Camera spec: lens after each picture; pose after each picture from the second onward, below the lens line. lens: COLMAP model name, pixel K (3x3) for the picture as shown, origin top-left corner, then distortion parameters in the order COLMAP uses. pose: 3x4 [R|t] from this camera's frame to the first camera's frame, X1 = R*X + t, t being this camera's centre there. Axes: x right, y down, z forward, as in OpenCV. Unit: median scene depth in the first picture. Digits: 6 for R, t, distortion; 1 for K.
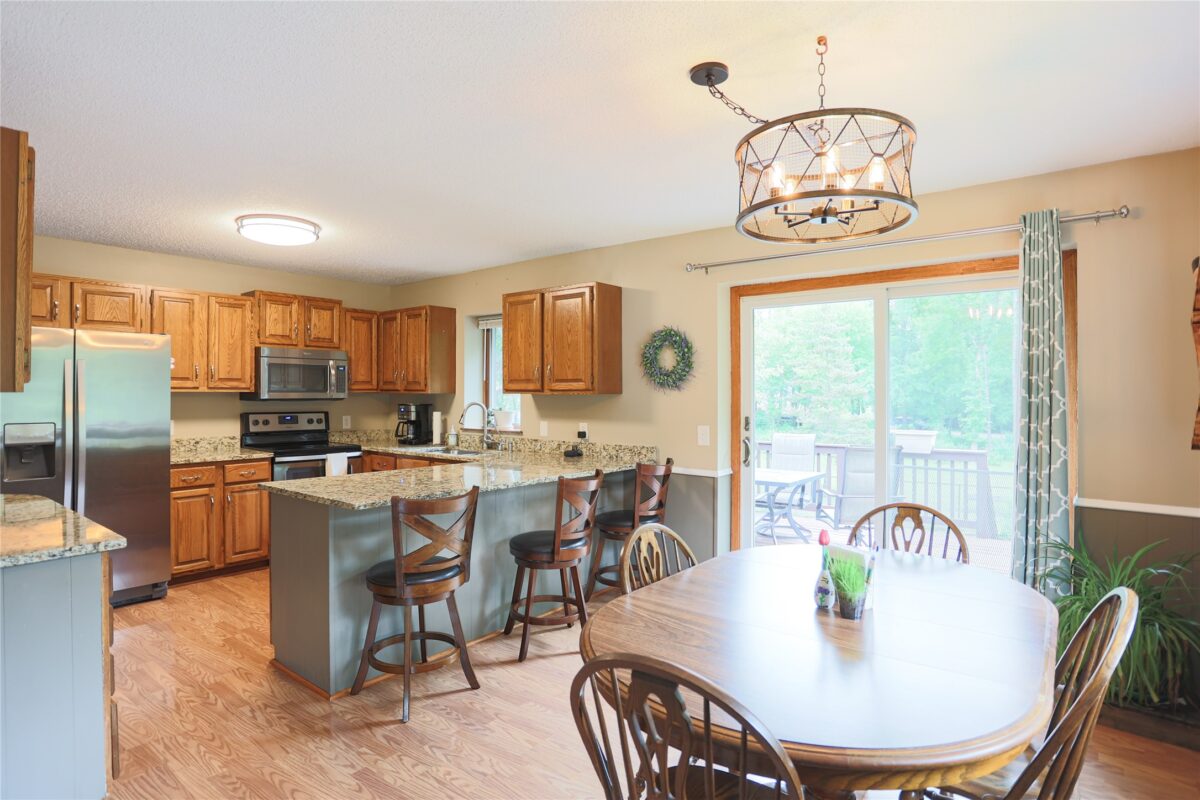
lens RADIAL K [[622.2, 0, 591.1], [0, 622.2, 396.4], [0, 0, 1]] dist [-0.073019, 0.028029]
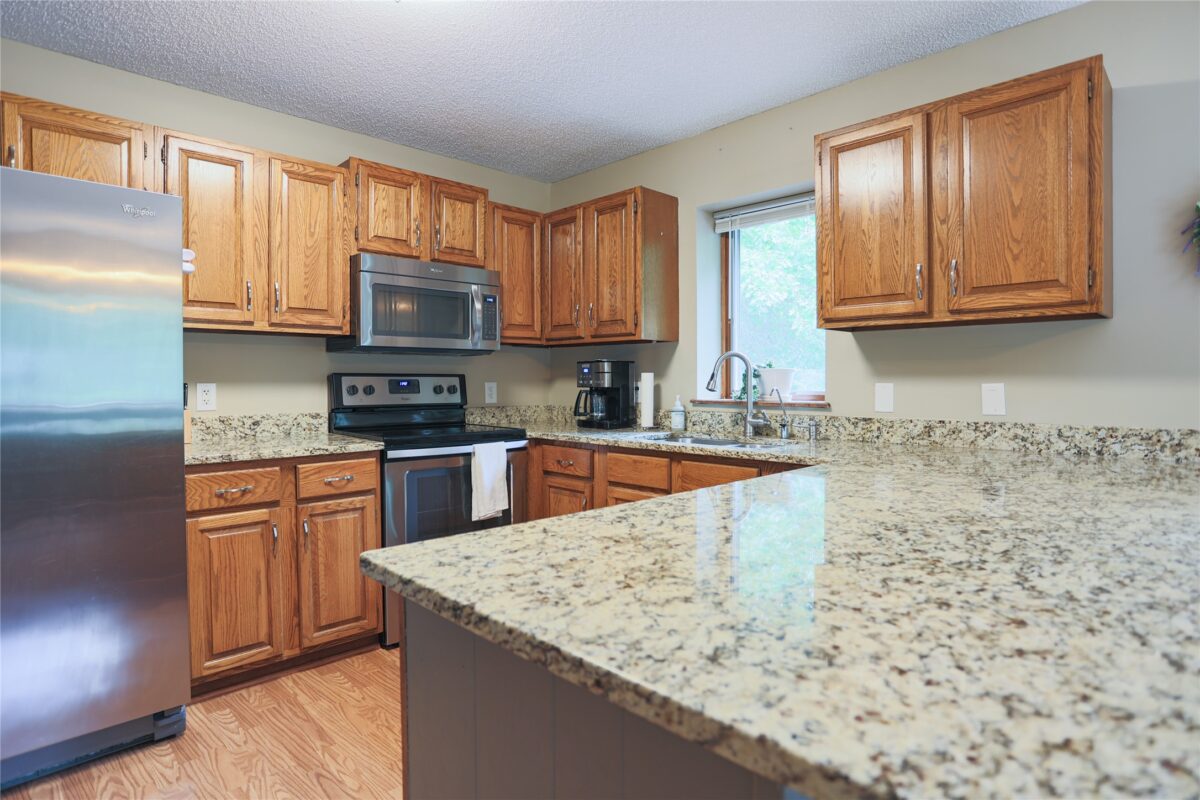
lens RADIAL K [[622.2, 0, 596.9], [0, 622.2, 396.5], [0, 0, 1]] dist [-0.073019, 0.028029]
pose [[0.992243, -0.001706, -0.124299, -0.240574], [0.004322, 0.999775, 0.020776, 0.037793], [0.124235, -0.021152, 0.992027, 0.437309]]
